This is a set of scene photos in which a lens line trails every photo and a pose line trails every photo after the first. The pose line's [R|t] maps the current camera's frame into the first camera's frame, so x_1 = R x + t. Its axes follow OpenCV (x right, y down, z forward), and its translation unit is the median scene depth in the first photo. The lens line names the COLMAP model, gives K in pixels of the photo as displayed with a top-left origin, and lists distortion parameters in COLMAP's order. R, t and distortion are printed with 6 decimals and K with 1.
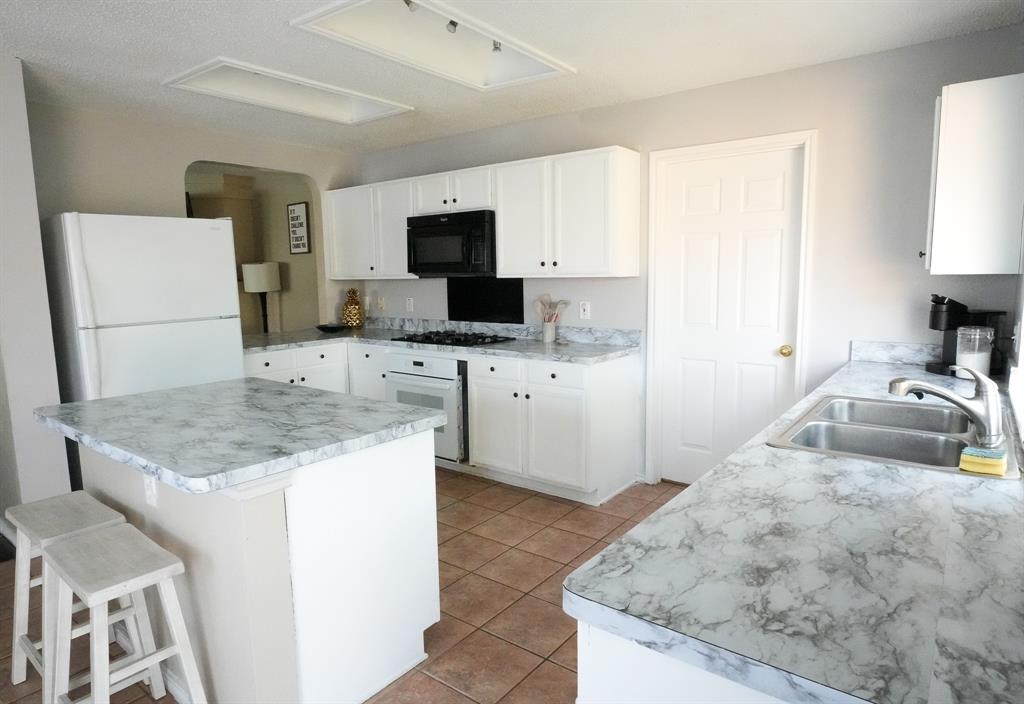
lens RADIAL K [[597.2, 0, 512.0], [0, 597.2, 352.0], [0, 0, 1]] dist [-0.026288, 0.000183]
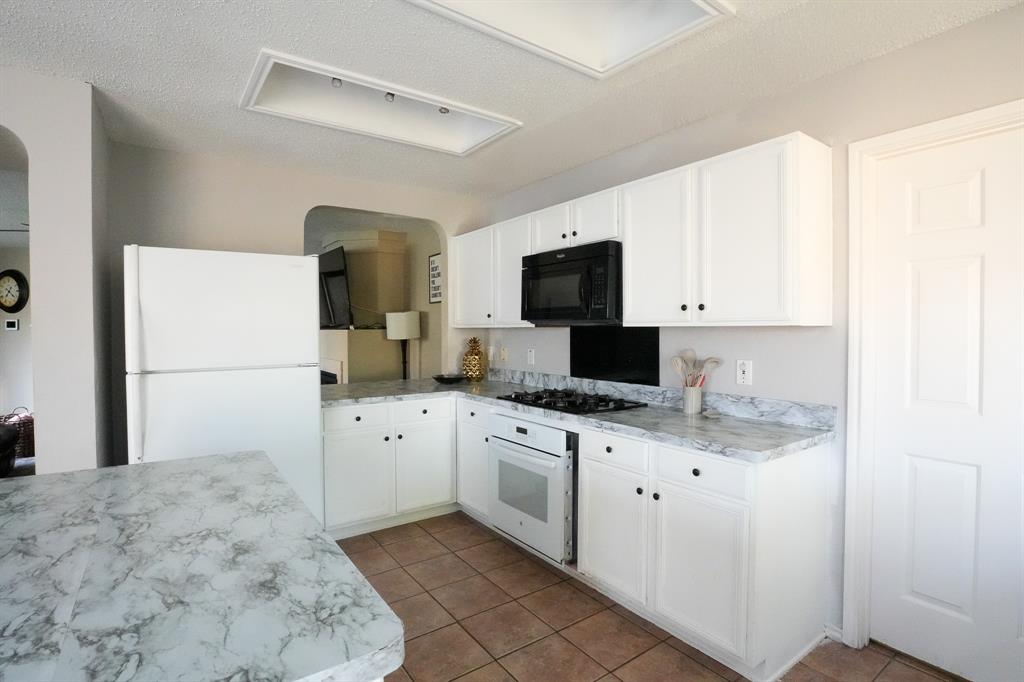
lens RADIAL K [[497.7, 0, 517.3], [0, 497.7, 337.9], [0, 0, 1]] dist [-0.048322, 0.014213]
pose [[0.958085, 0.019077, -0.285849, 0.027305], [-0.051056, 0.993177, -0.104843, -0.033754], [0.281899, 0.115042, 0.952522, 0.338245]]
